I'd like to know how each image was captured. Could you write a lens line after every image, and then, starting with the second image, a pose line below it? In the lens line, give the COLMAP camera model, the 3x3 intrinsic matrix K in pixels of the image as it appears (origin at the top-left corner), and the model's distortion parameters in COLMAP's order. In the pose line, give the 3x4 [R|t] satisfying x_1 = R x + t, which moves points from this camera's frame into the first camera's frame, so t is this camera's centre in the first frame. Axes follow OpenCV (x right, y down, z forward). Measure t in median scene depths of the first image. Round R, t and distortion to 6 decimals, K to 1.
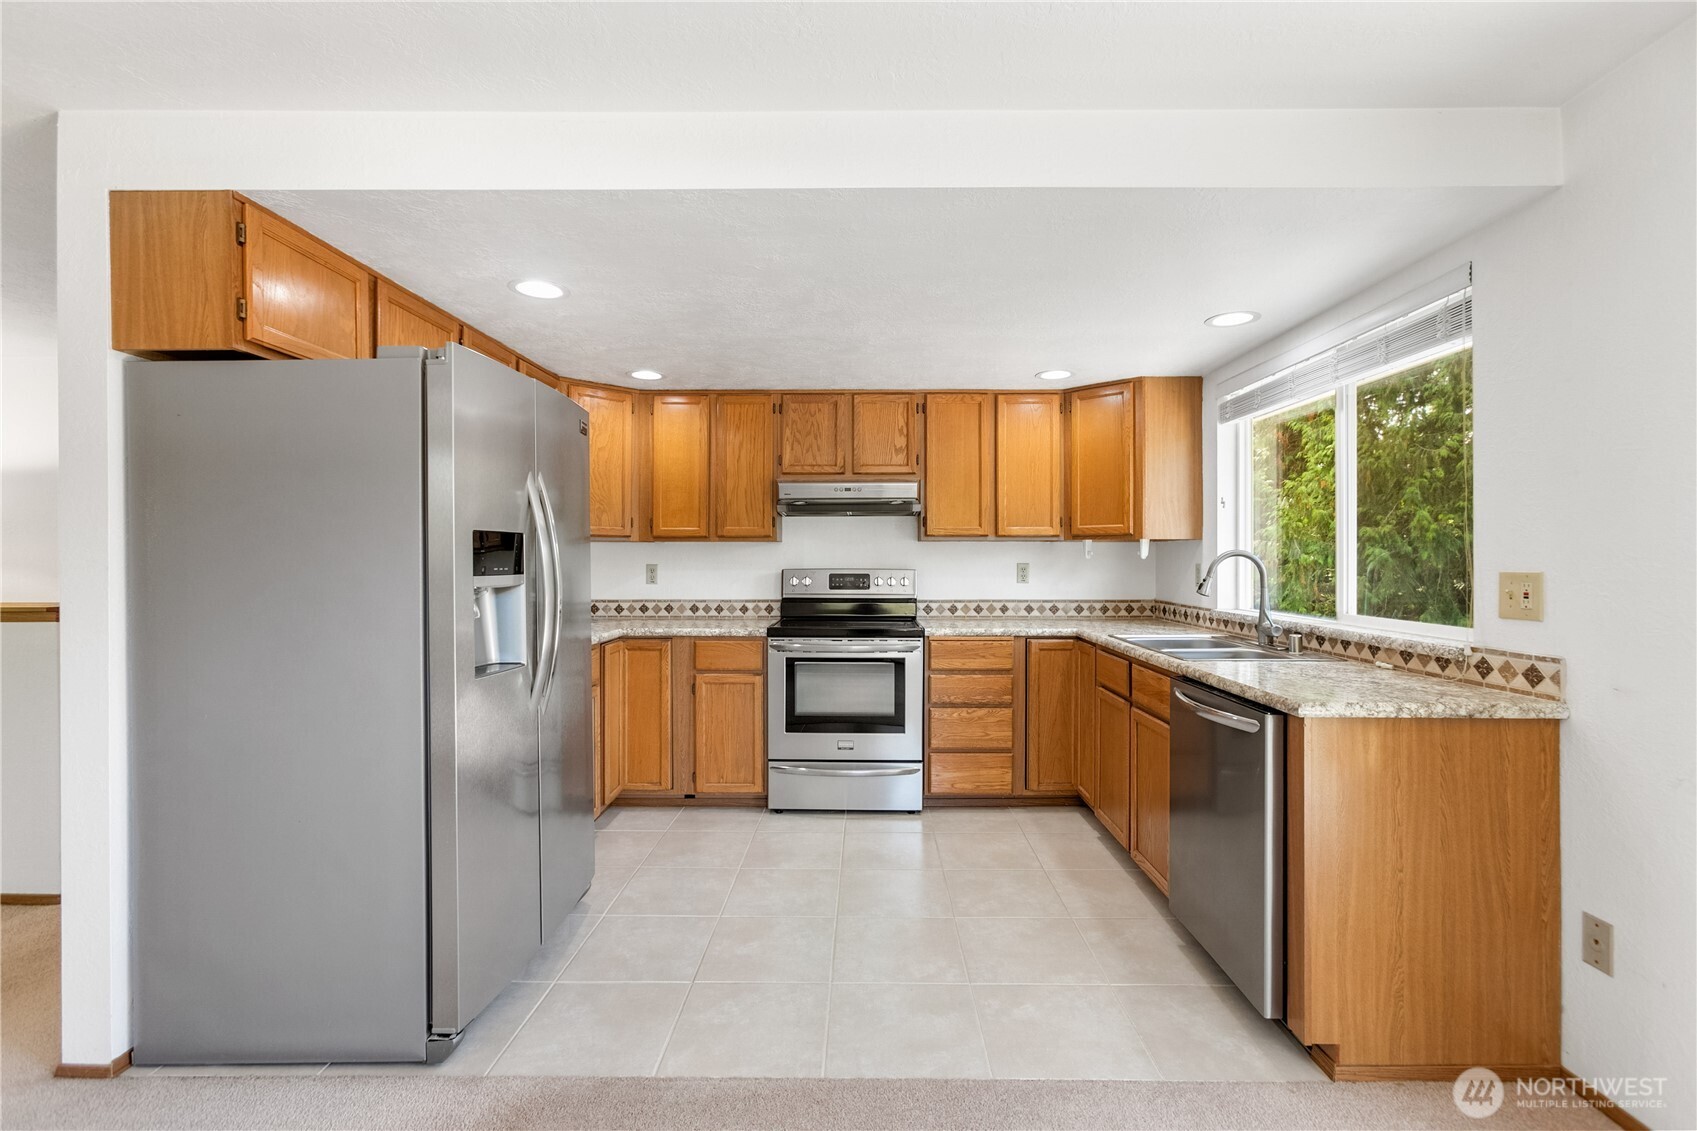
lens RADIAL K [[755.7, 0, 854.2], [0, 755.7, 562.0], [0, 0, 1]] dist [-0.004227, 0.000653]
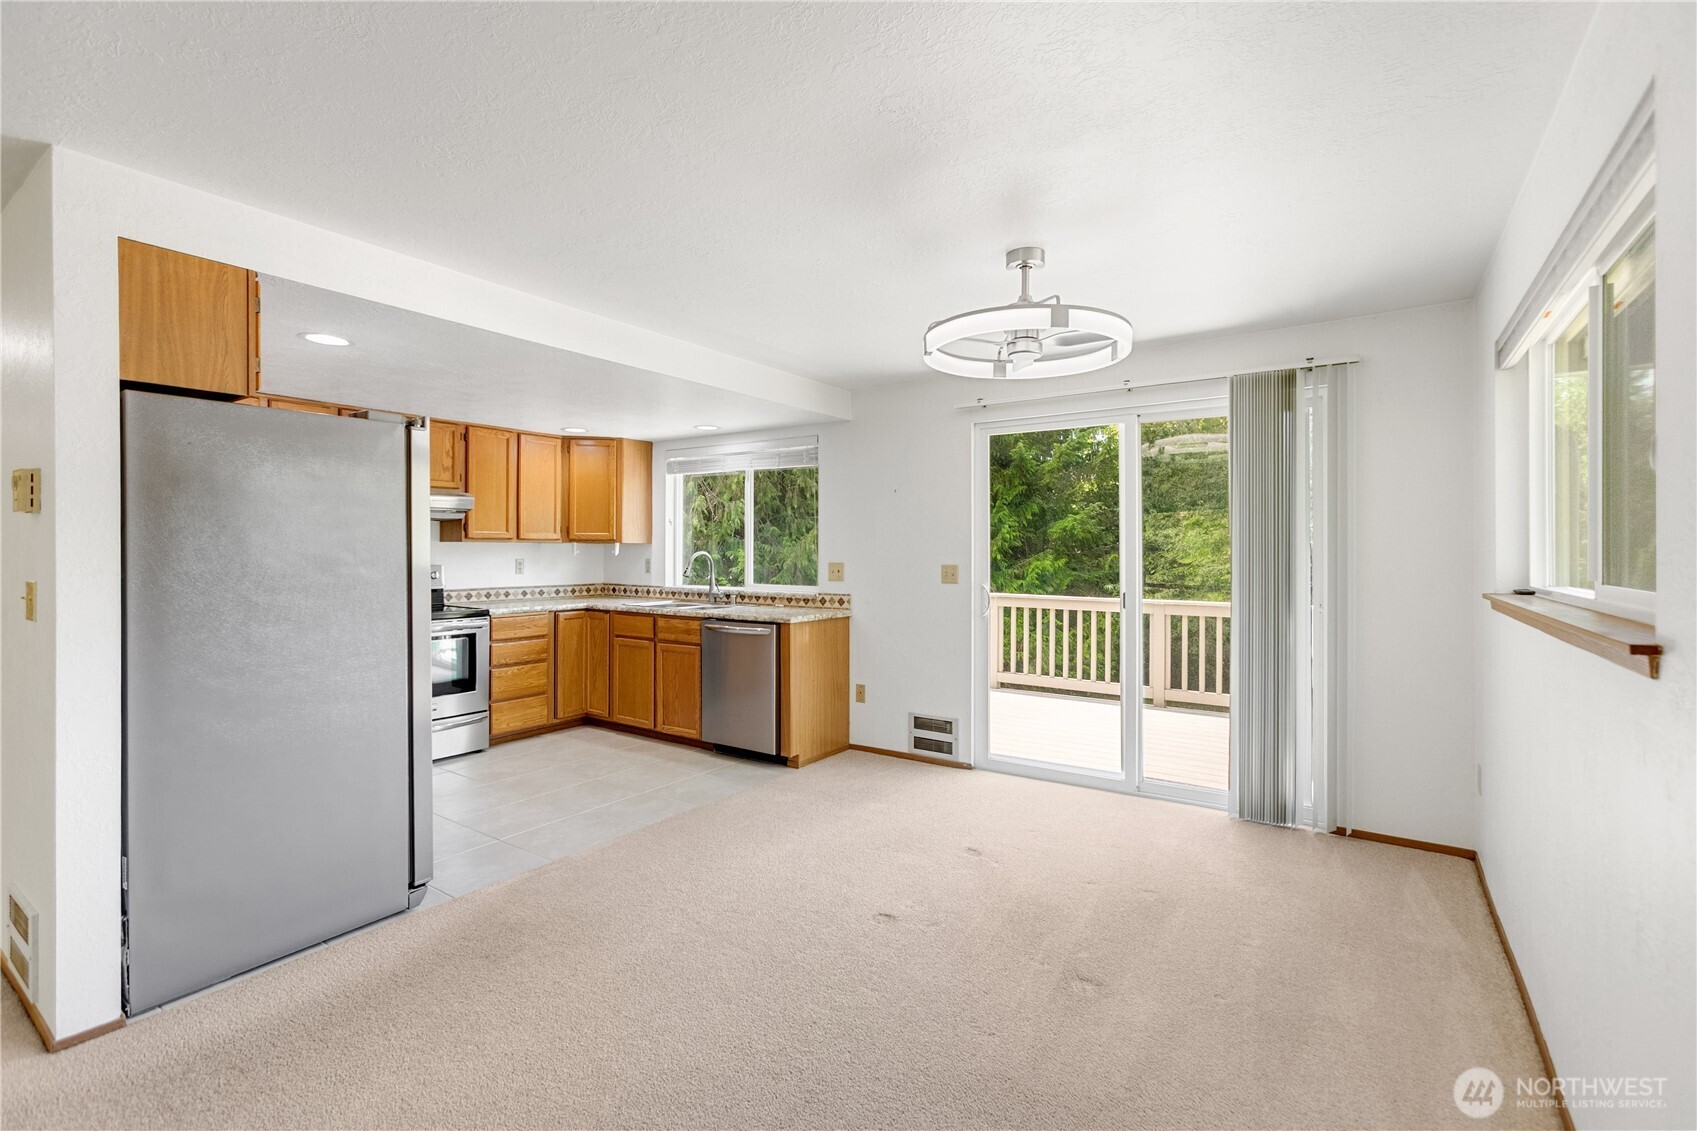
lens RADIAL K [[753.1, 0, 841.0], [0, 753.1, 549.6], [0, 0, 1]] dist [-0.024222, 0.000340]
pose [[0.570757, 0.001615, 0.821118, -0.633027], [0.001955, 0.999993, -0.003325, -0.010943], [-0.821117, 0.003503, 0.570749, -0.251396]]
